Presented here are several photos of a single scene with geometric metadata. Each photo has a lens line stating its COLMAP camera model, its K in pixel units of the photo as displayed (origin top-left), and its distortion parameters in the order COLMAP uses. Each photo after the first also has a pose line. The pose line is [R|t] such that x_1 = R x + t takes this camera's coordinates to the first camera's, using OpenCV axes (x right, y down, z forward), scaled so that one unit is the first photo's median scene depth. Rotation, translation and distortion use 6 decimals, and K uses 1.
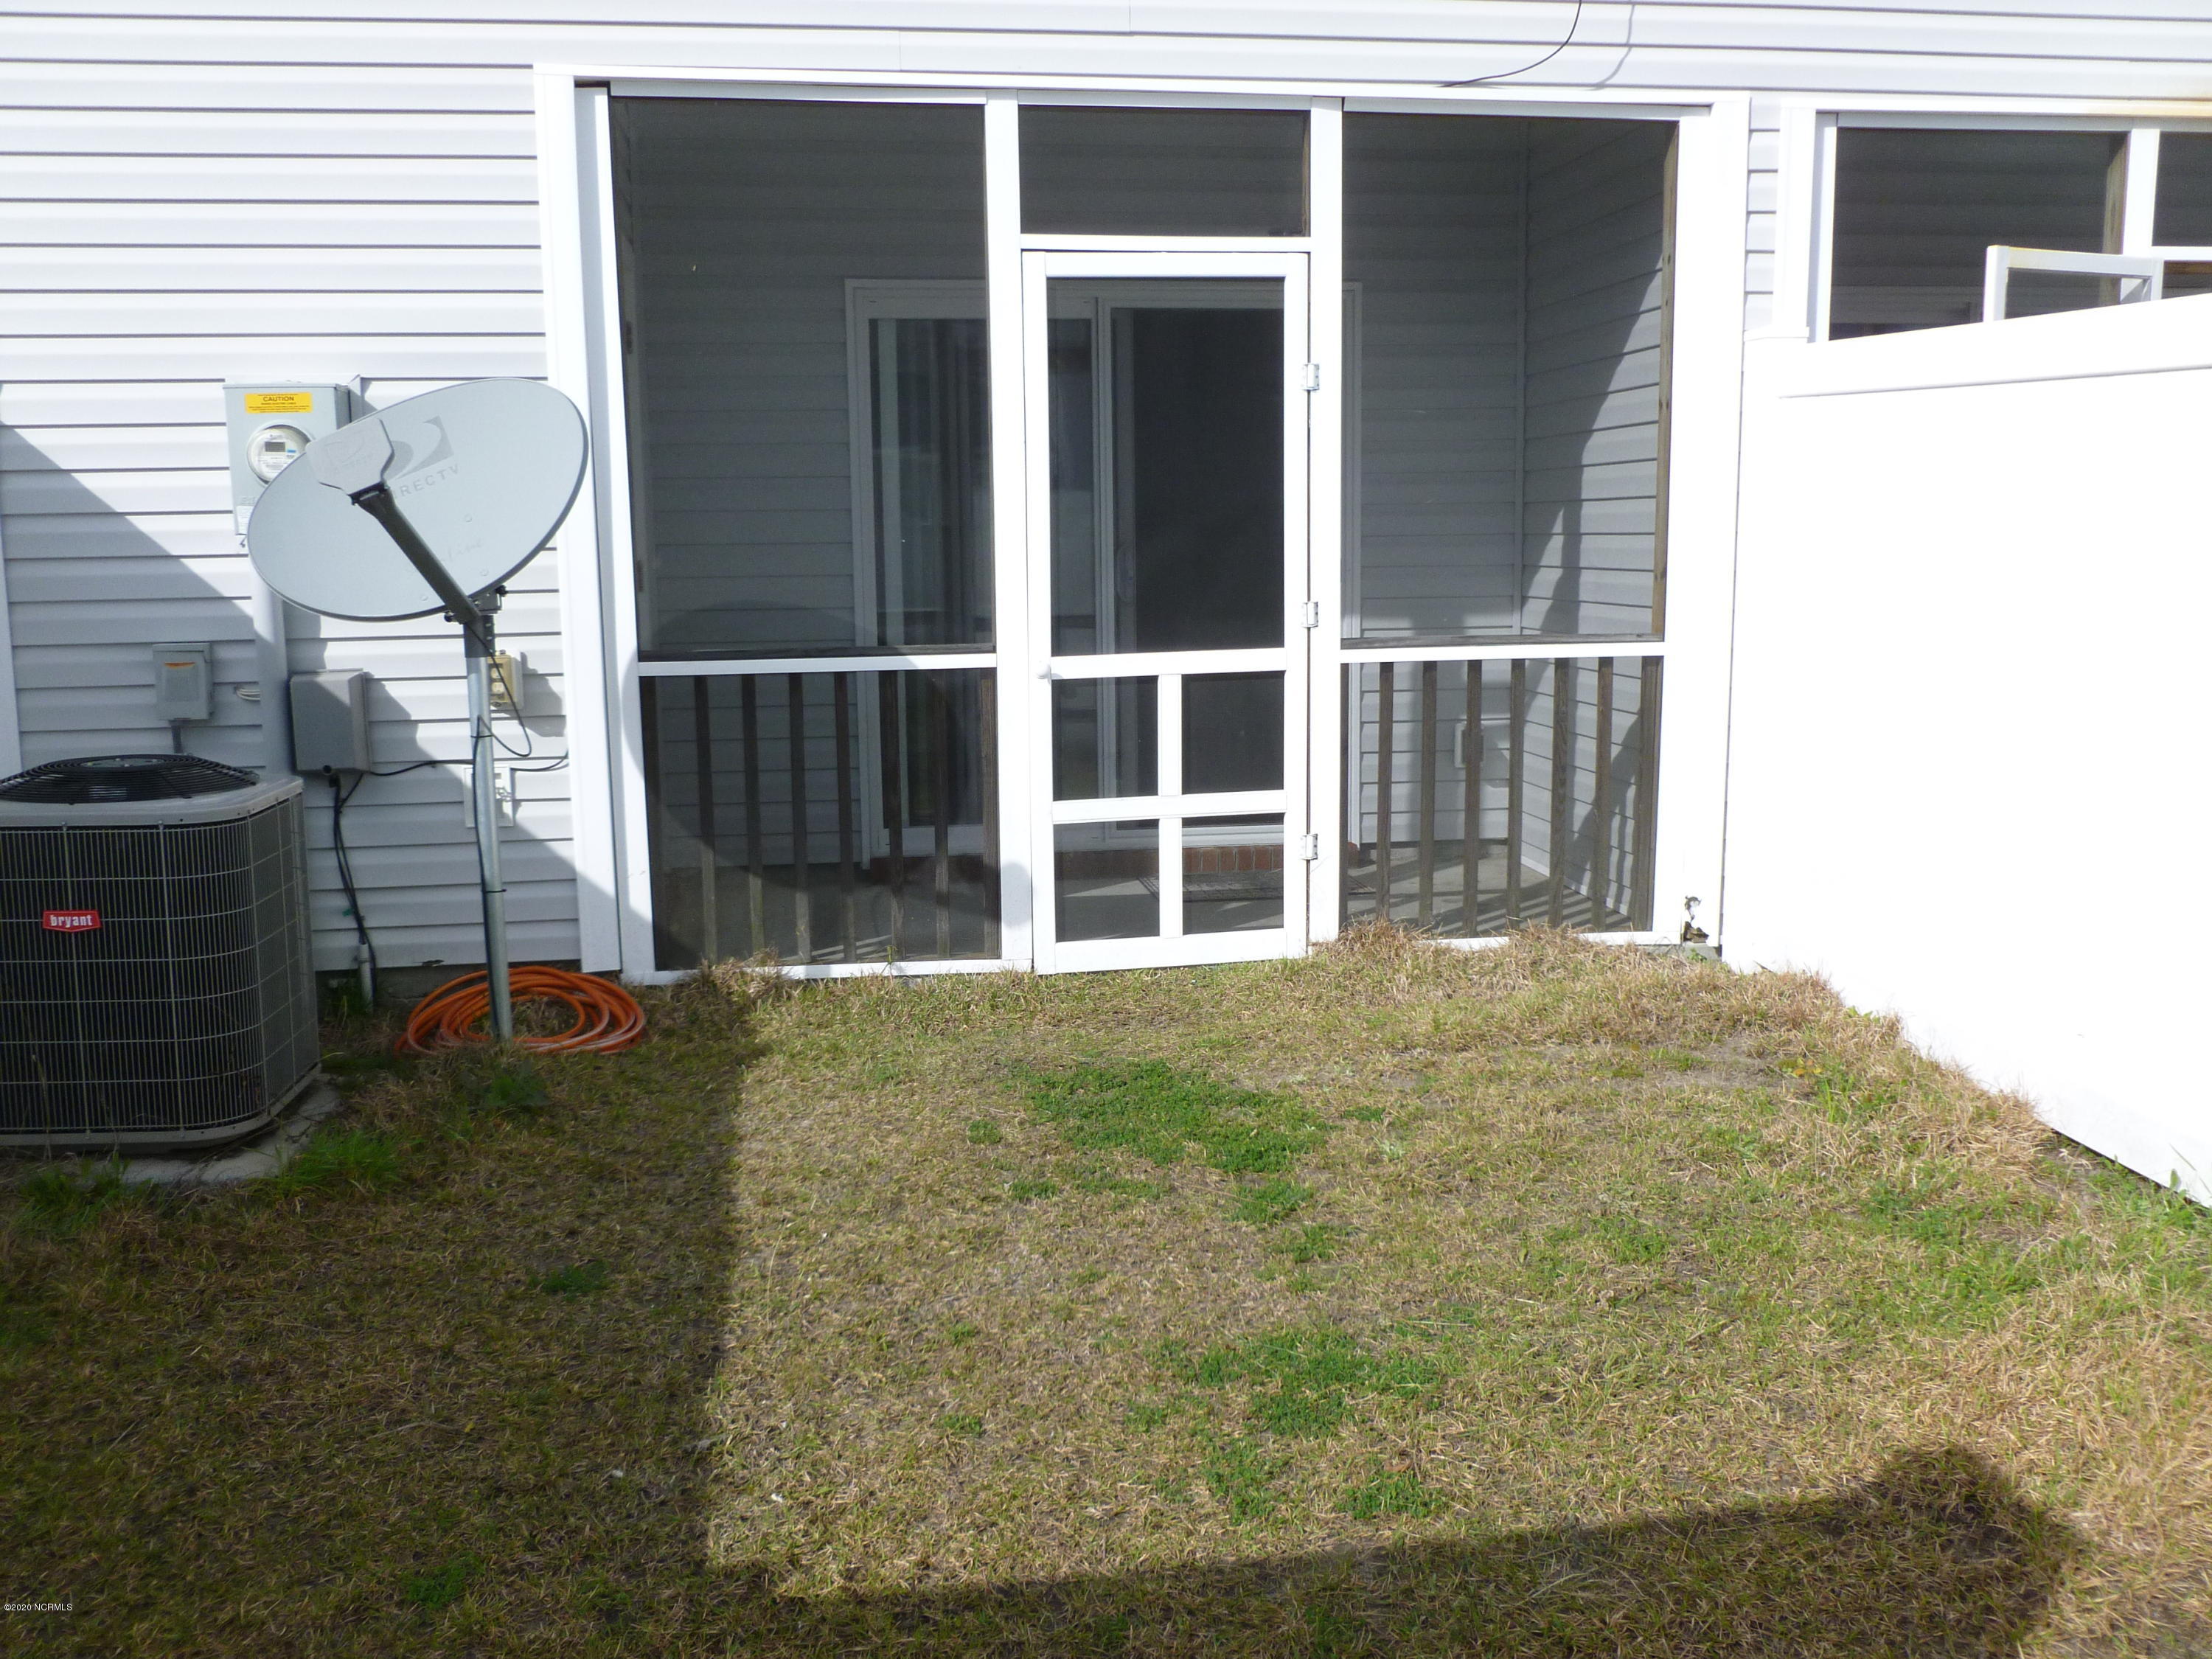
lens RADIAL K [[1913.5, 0, 1107.4], [0, 1913.5, 828.3], [0, 0, 1]] dist [-0.009634, -0.008762]
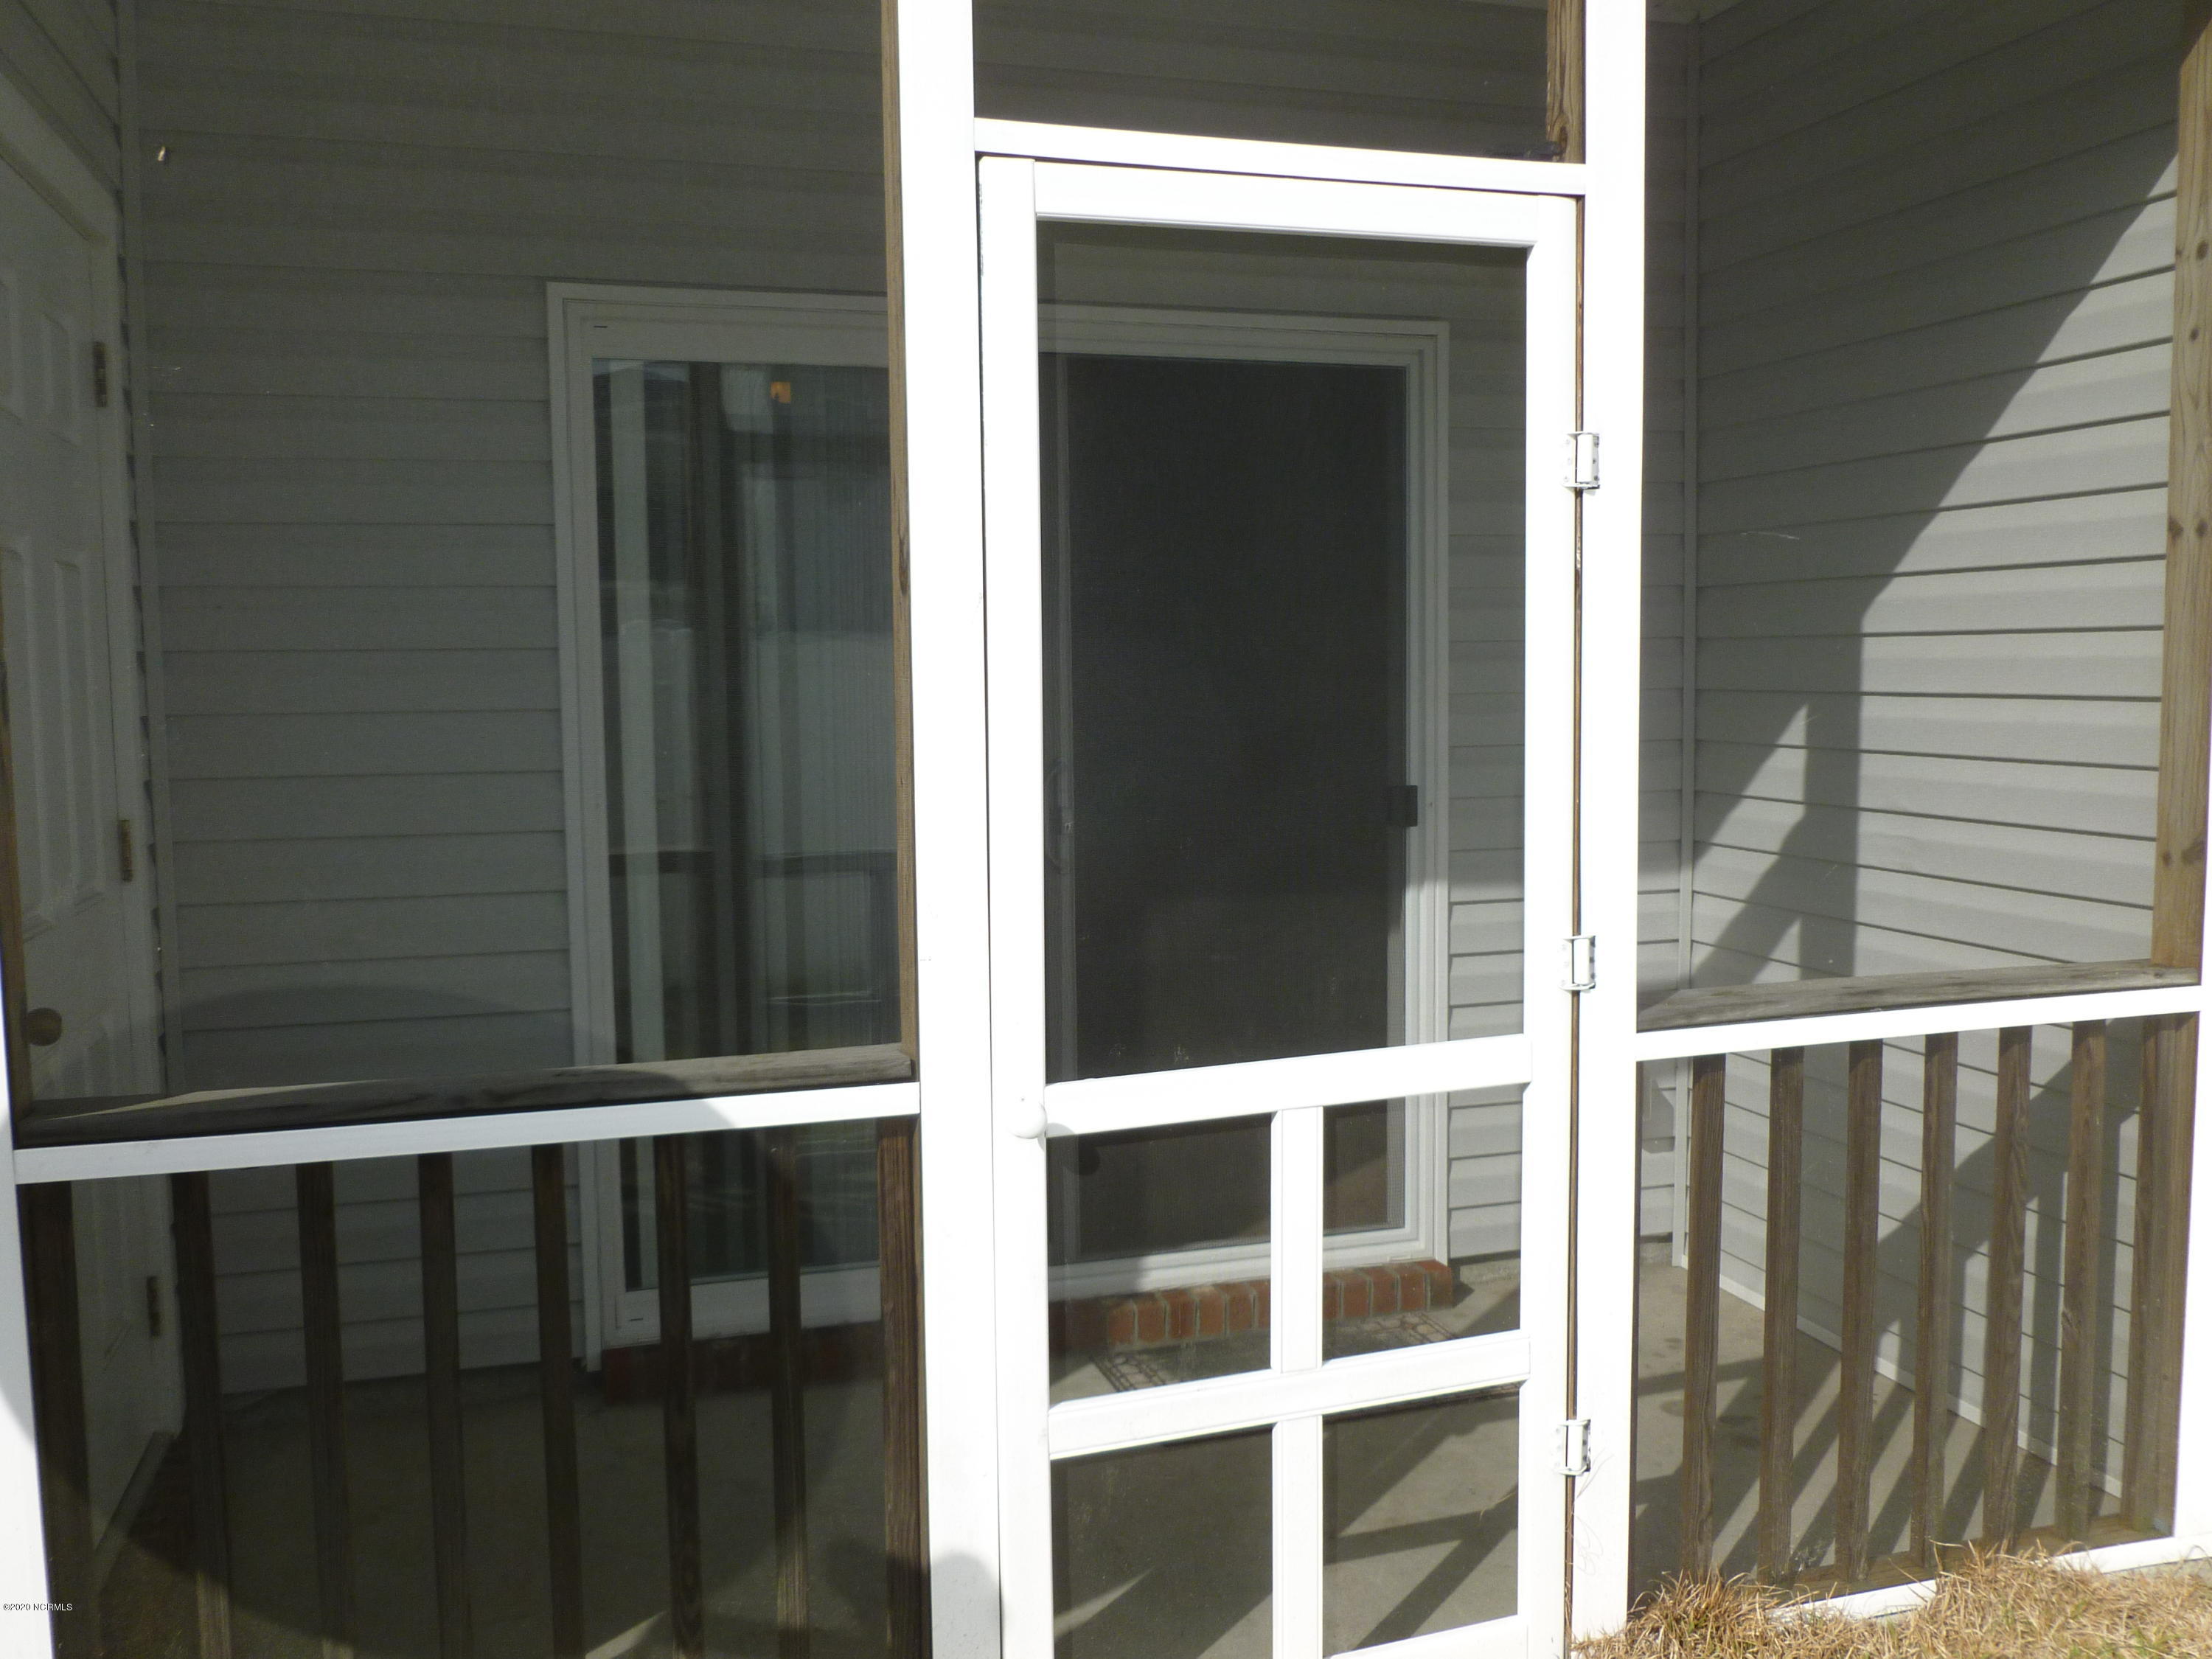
lens RADIAL K [[1913.5, 0, 1105.3], [0, 1913.5, 829.3], [0, 0, 1]] dist [-0.009634, -0.008762]
pose [[0.988415, -0.016642, 0.150859, -0.076168], [0.026936, 0.997426, -0.066448, -0.112033], [-0.149365, 0.069742, 0.986320, 0.532092]]
